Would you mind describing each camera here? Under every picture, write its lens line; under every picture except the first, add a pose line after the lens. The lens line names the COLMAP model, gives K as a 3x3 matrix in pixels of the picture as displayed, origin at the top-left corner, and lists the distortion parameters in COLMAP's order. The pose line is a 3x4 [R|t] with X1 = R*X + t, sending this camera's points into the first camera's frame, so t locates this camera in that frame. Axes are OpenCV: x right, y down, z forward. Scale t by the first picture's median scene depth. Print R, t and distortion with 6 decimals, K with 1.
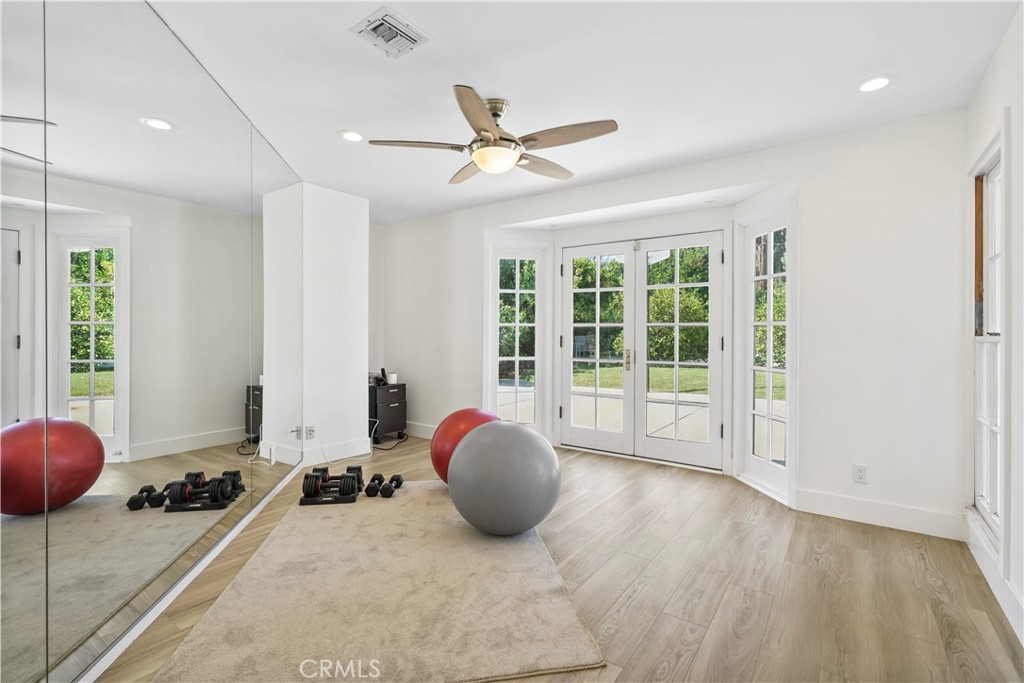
lens RADIAL K [[467.9, 0, 504.6], [0, 467.9, 338.6], [0, 0, 1]] dist [-0.001521, 0.000085]
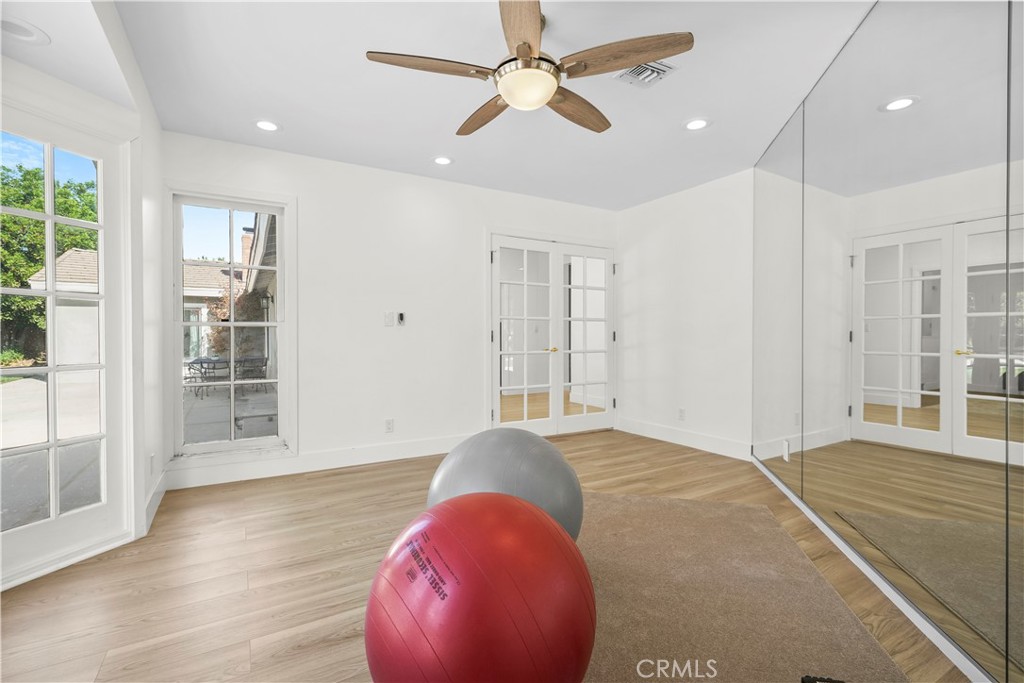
lens RADIAL K [[467.9, 0, 512.7], [0, 467.9, 338.9], [0, 0, 1]] dist [-0.001521, 0.000085]
pose [[-0.926899, -0.001653, 0.375306, -0.364921], [0.003168, 0.999920, 0.012229, 0.033531], [-0.375297, 0.012524, -0.926820, 2.133390]]
